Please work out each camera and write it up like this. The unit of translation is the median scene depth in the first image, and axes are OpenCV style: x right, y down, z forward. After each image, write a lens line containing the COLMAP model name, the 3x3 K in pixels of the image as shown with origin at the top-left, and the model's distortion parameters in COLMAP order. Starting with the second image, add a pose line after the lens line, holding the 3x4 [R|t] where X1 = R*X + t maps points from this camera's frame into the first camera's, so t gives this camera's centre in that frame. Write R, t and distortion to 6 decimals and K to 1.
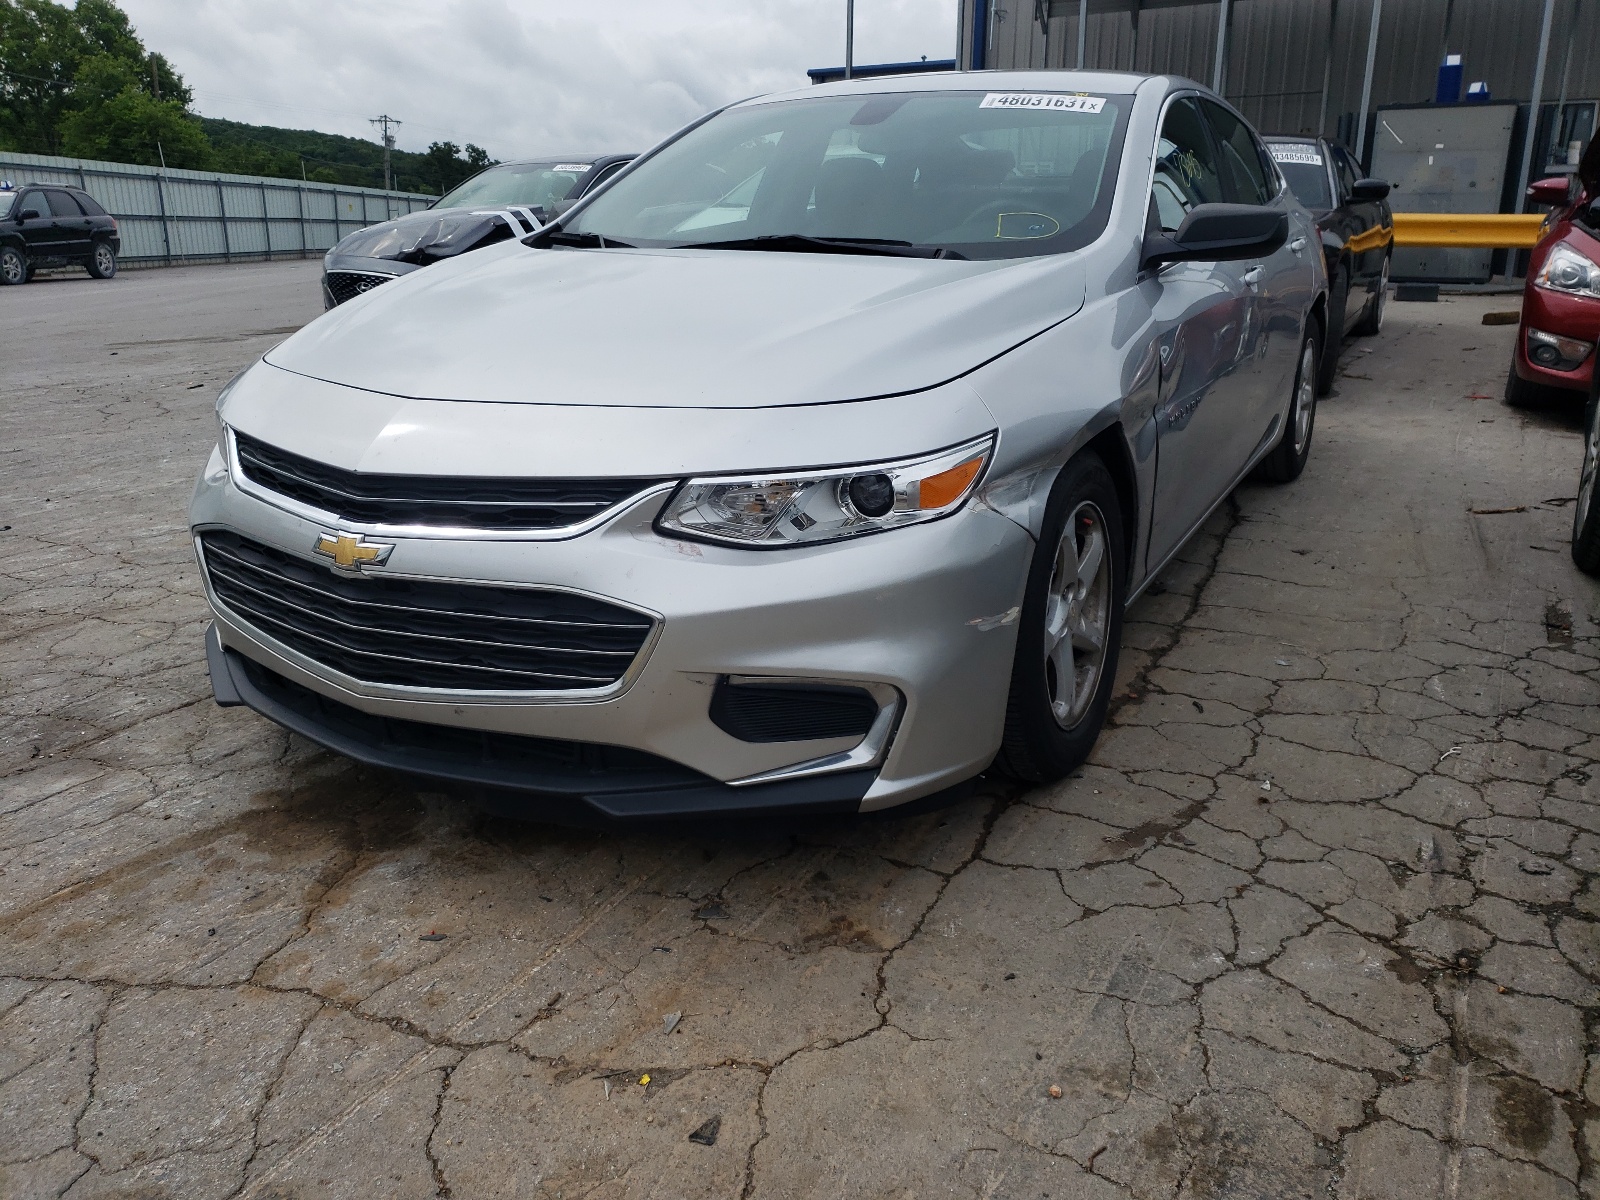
lens RADIAL K [[1198.8, 0, 800.0], [0, 1198.8, 600.0], [0, 0, 1]] dist [-0.008728, 0.051059]
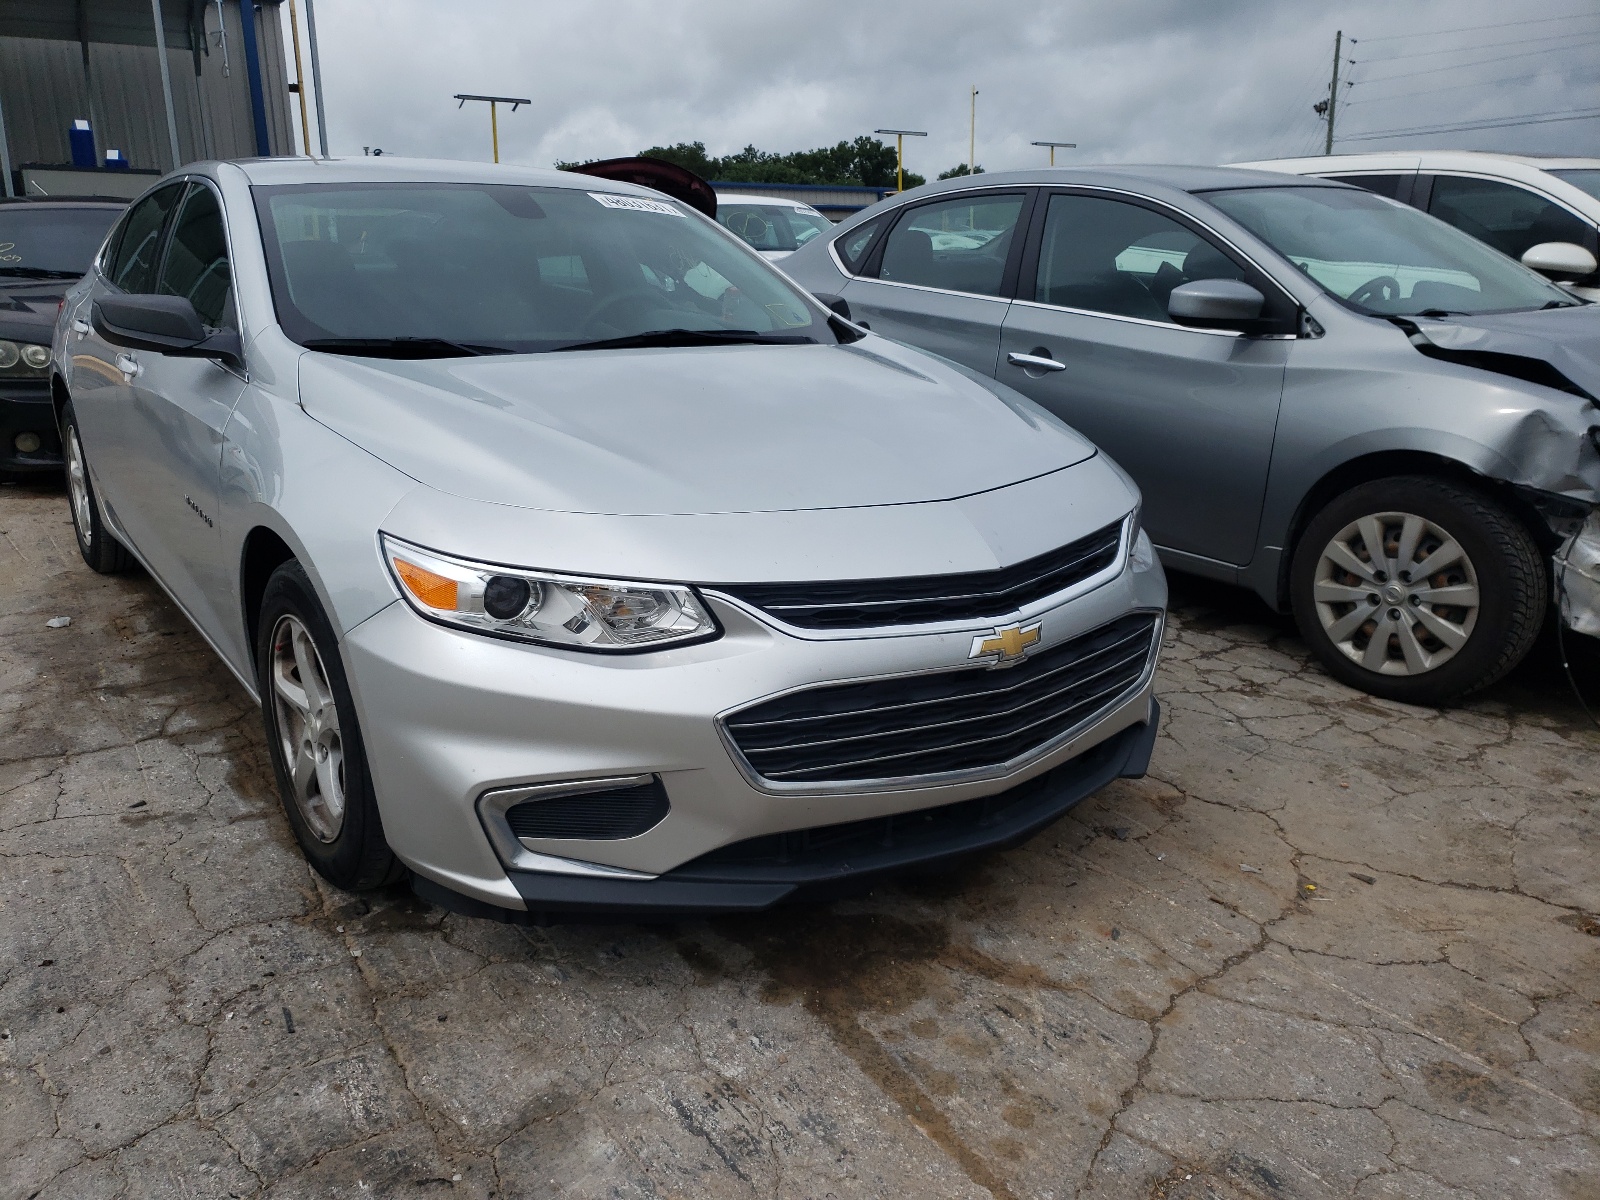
lens RADIAL K [[1198.8, 0, 800.0], [0, 1198.8, 600.0], [0, 0, 1]] dist [-0.008728, 0.051059]
pose [[0.437292, -0.238091, 0.867231, -1.317840], [0.273852, 0.953775, 0.123764, -0.247953], [-0.856610, 0.183372, 0.482280, 0.609757]]
